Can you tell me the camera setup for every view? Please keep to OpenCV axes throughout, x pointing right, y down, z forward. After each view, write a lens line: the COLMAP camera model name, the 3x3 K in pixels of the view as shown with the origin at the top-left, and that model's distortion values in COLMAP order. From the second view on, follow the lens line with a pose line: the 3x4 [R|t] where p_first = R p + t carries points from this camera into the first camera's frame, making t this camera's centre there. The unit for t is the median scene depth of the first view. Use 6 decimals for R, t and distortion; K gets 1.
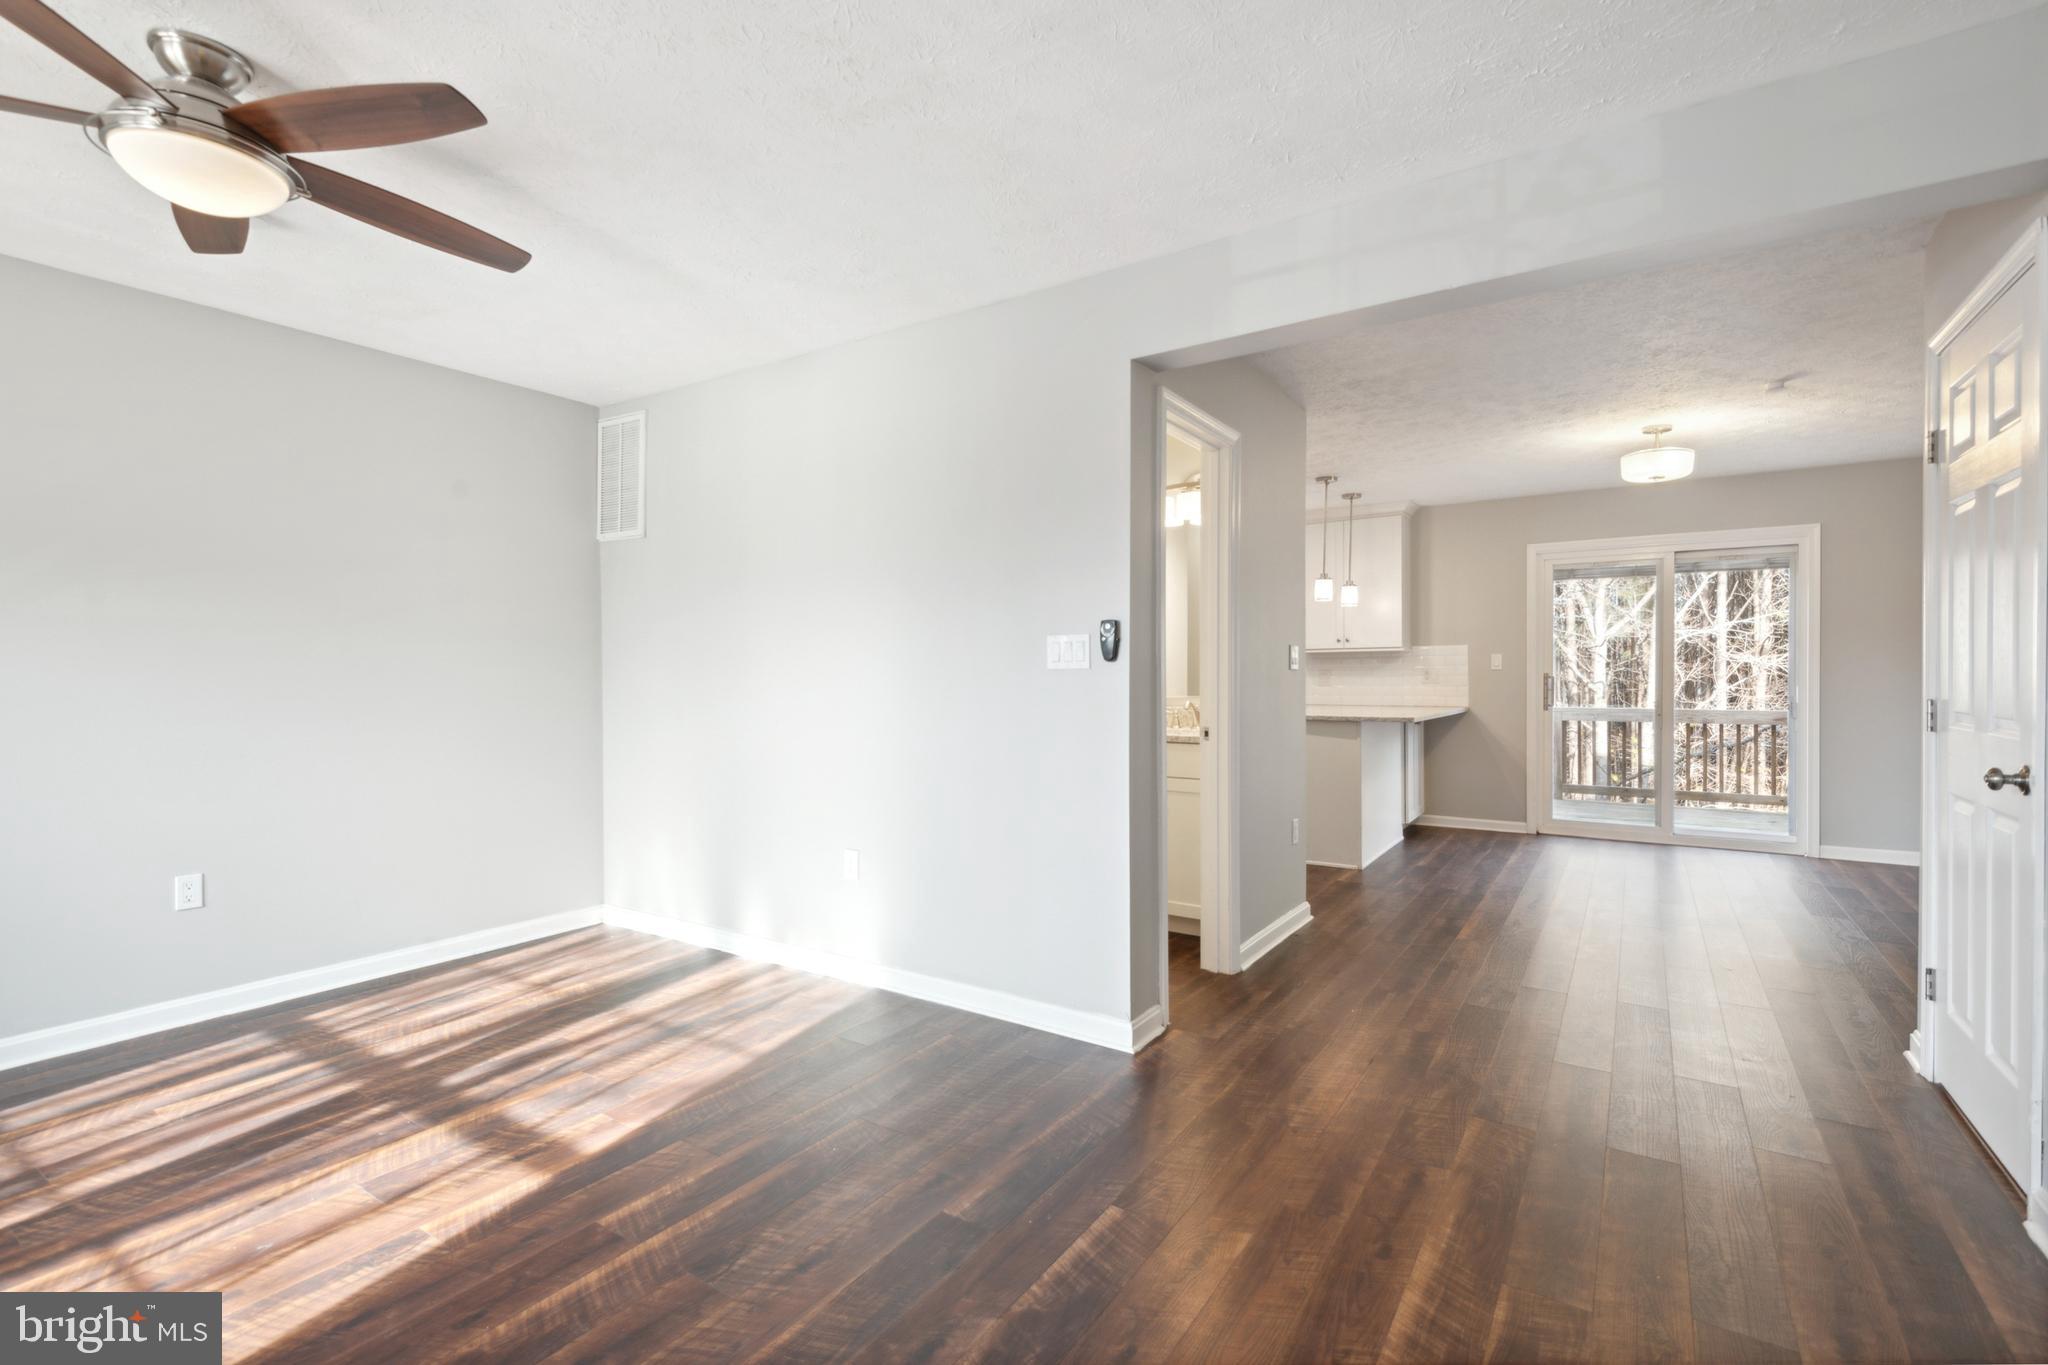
lens RADIAL K [[937.7, 0, 1023.5], [0, 937.7, 674.3], [0, 0, 1]] dist [0.030104, -0.011705]
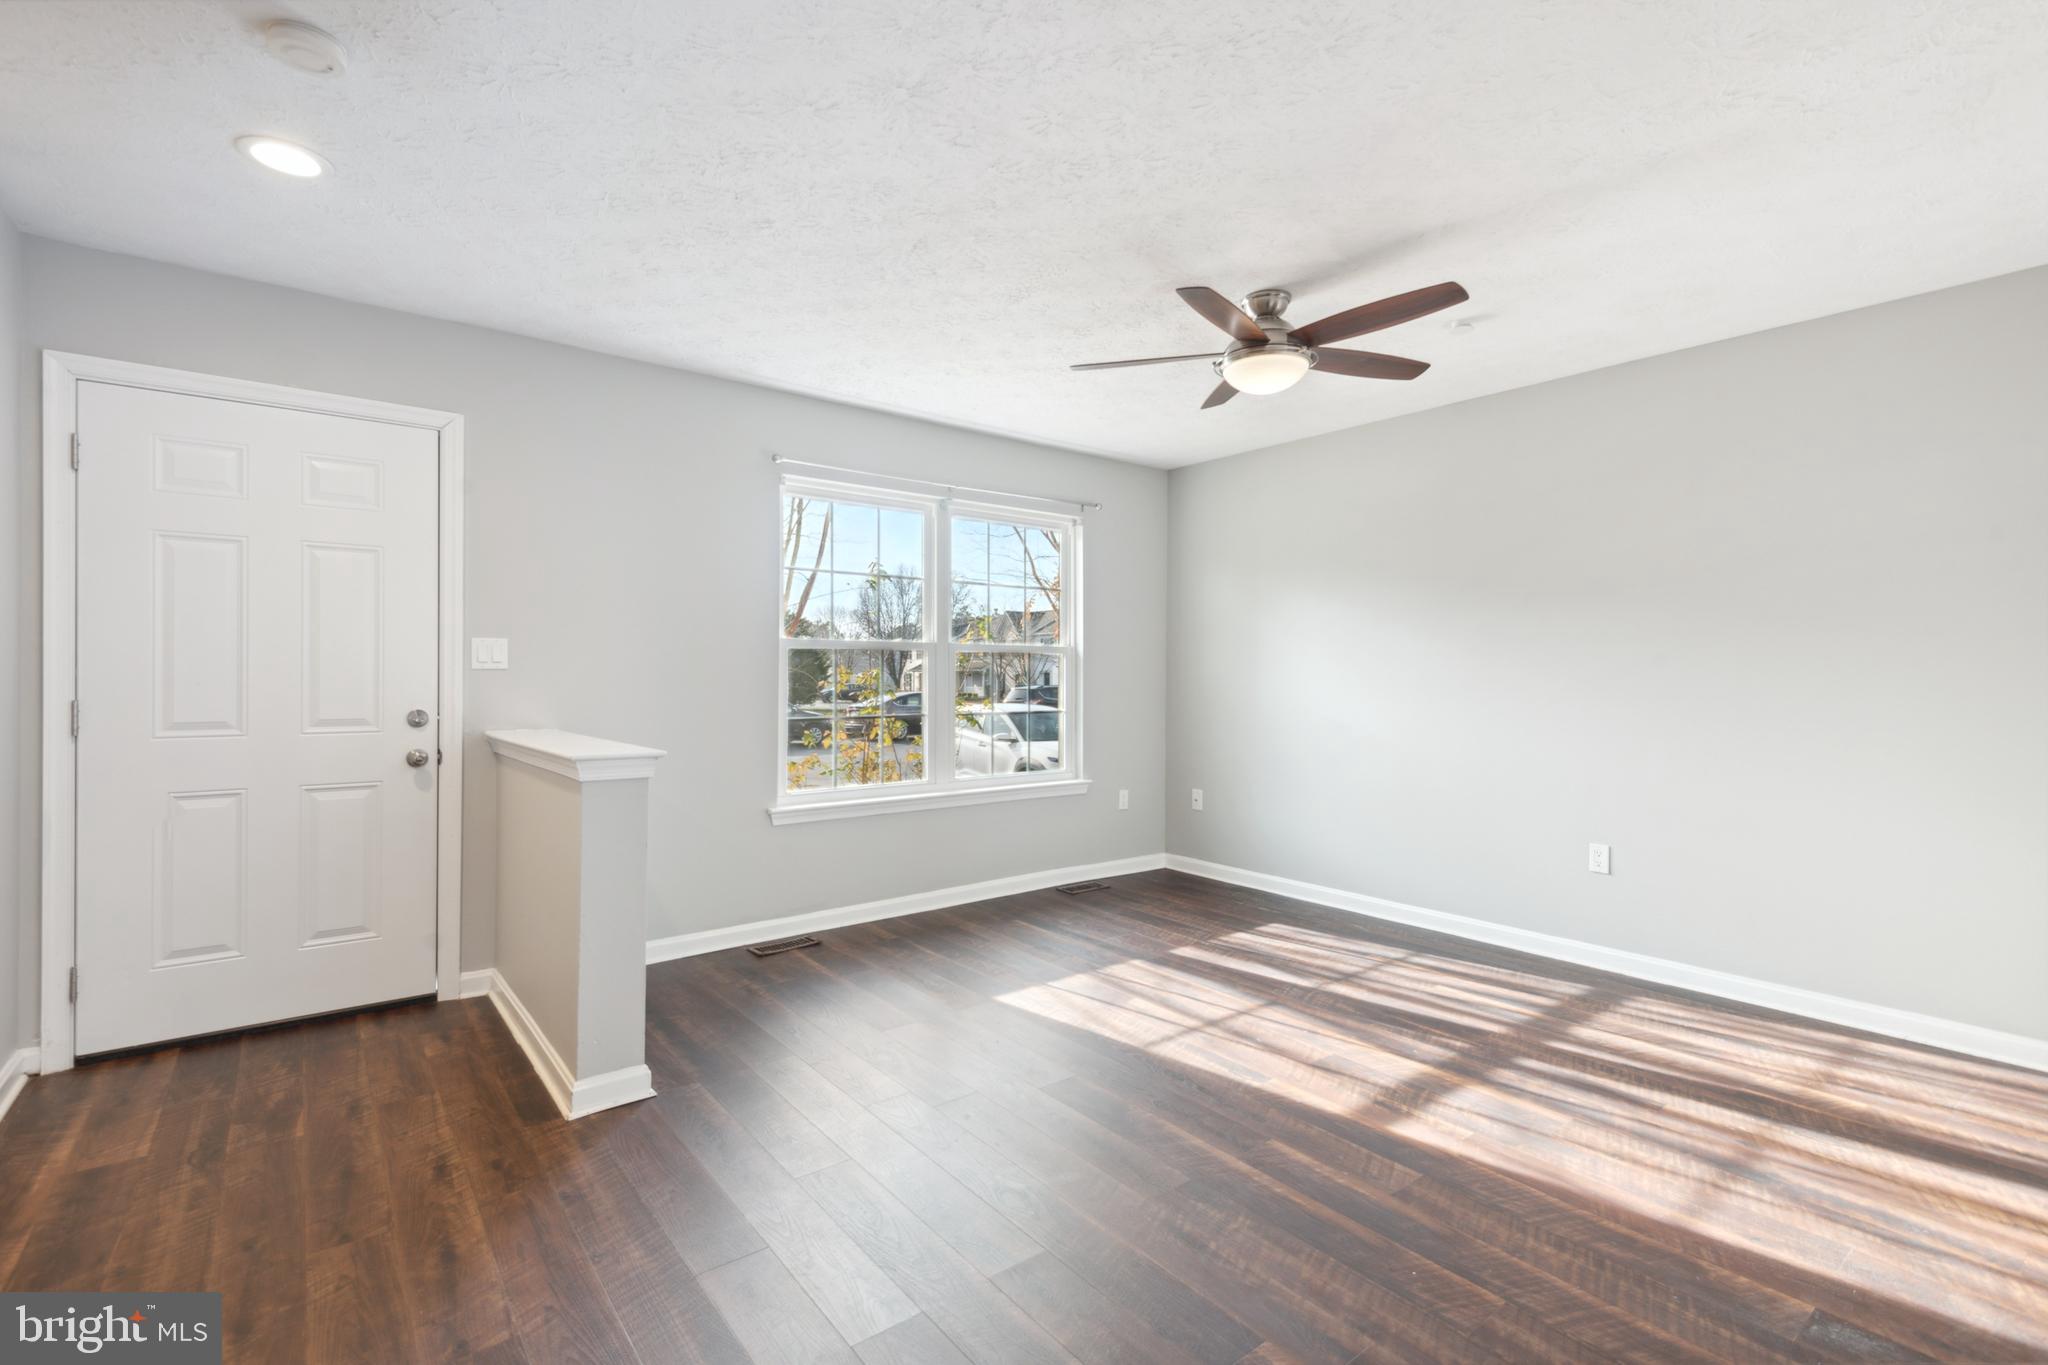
lens RADIAL K [[916.8, 0, 1014.1], [0, 916.8, 672.4], [0, 0, 1]] dist [0.000897, -0.000246]
pose [[-0.321966, -0.001818, -0.946749, 0.515040], [-0.005145, 0.999987, -0.000170, -0.005185], [0.946737, 0.004816, -0.321971, 0.733317]]
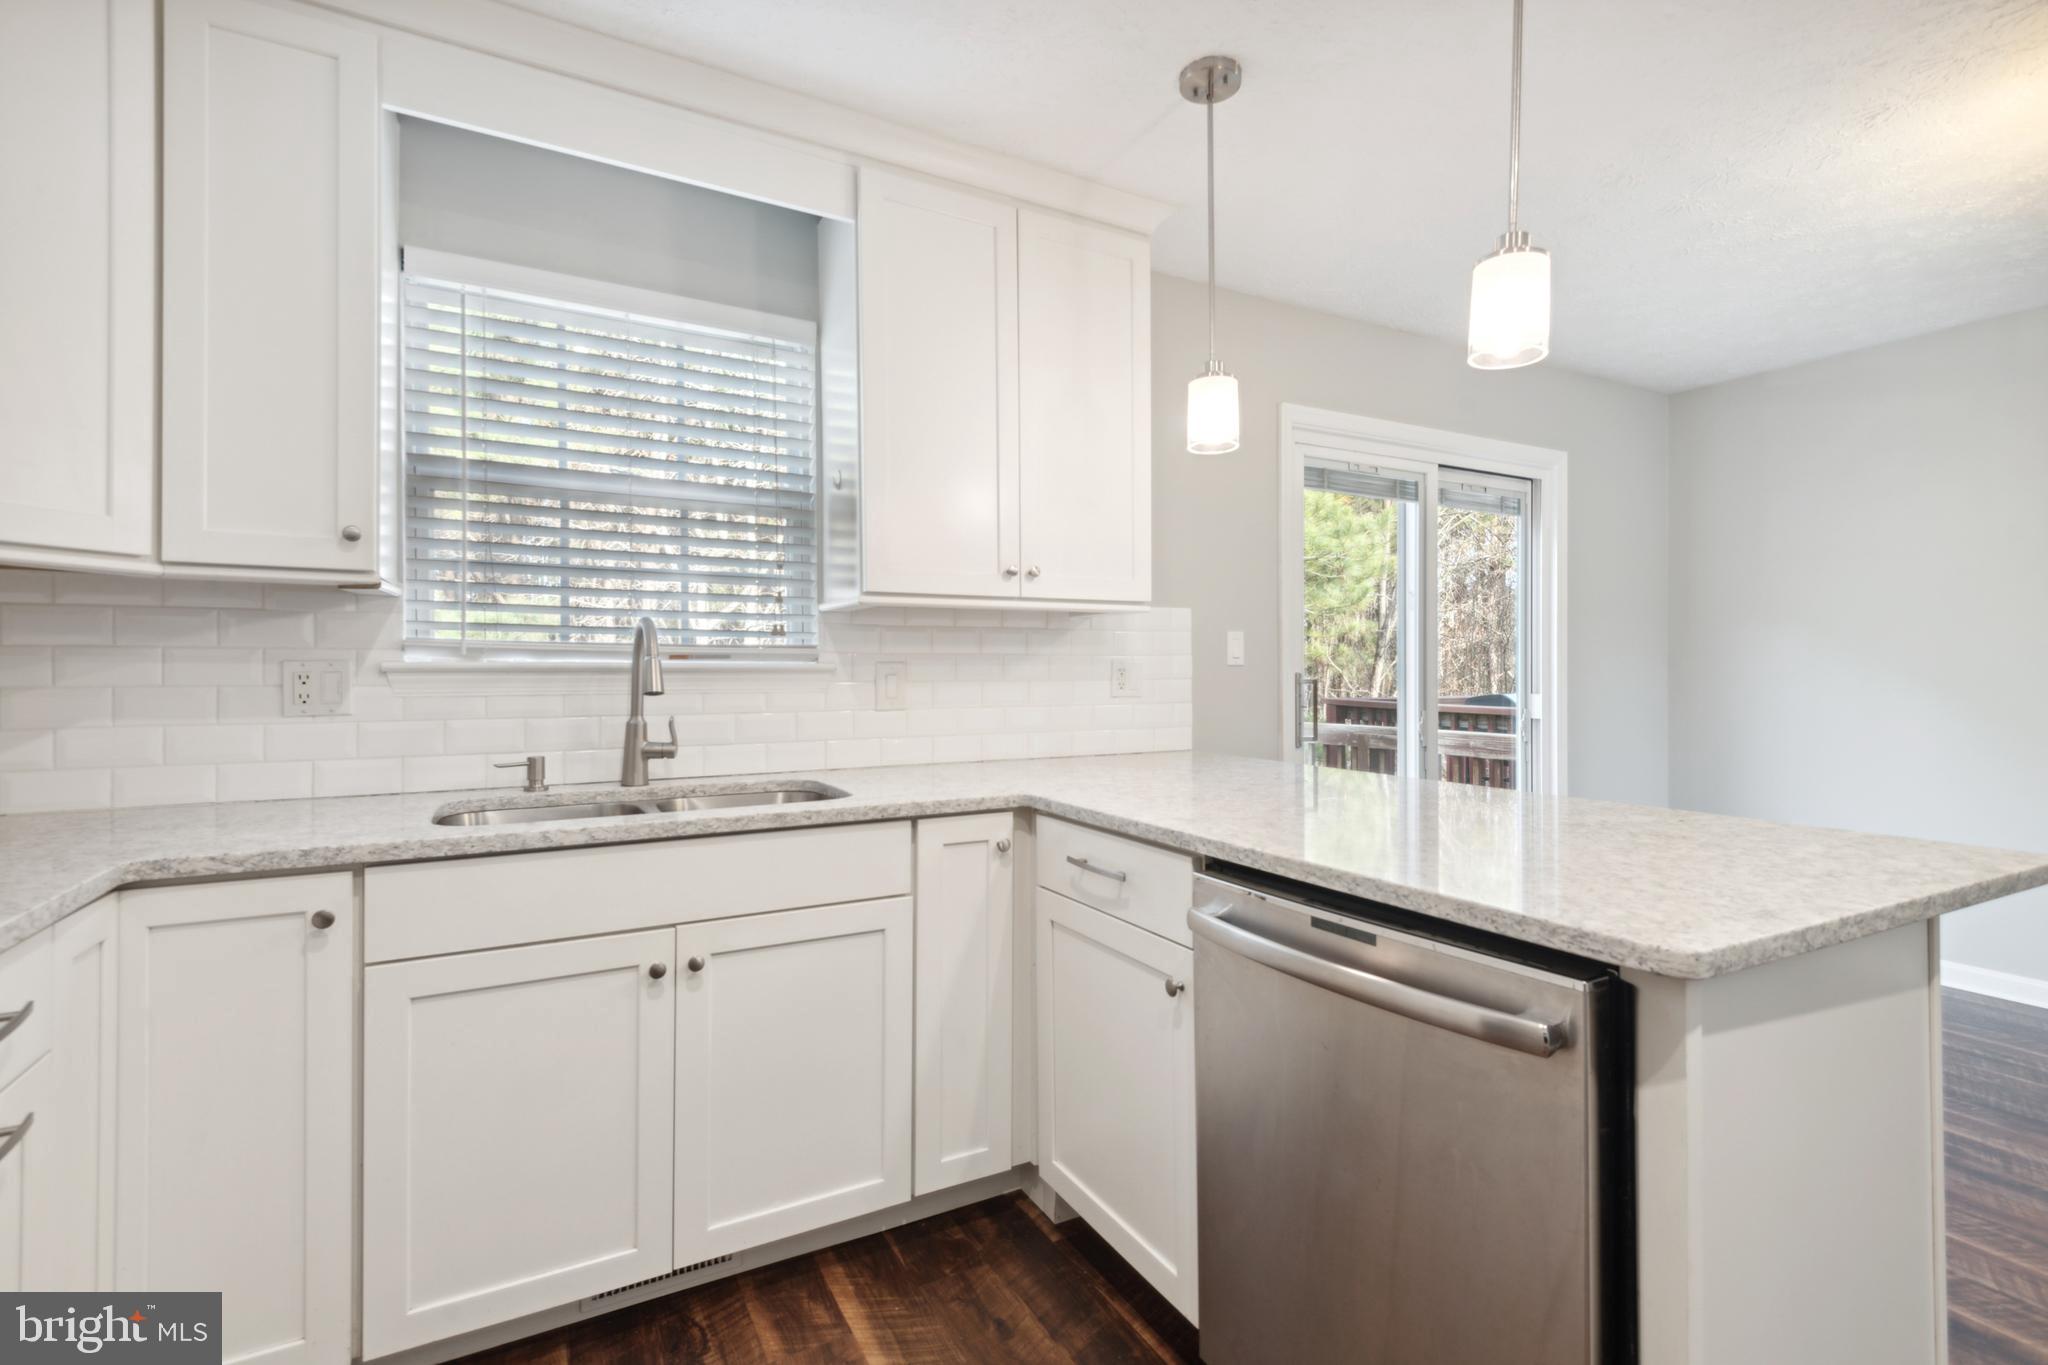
lens RADIAL K [[937.7, 0, 1023.5], [0, 937.7, 674.3], [0, 0, 1]] dist [0.030104, -0.011705]
pose [[0.469430, -0.001585, 0.882968, 0.113688], [0.000860, 0.999999, 0.001338, -0.003658], [-0.882969, 0.000131, 0.469431, 2.077319]]
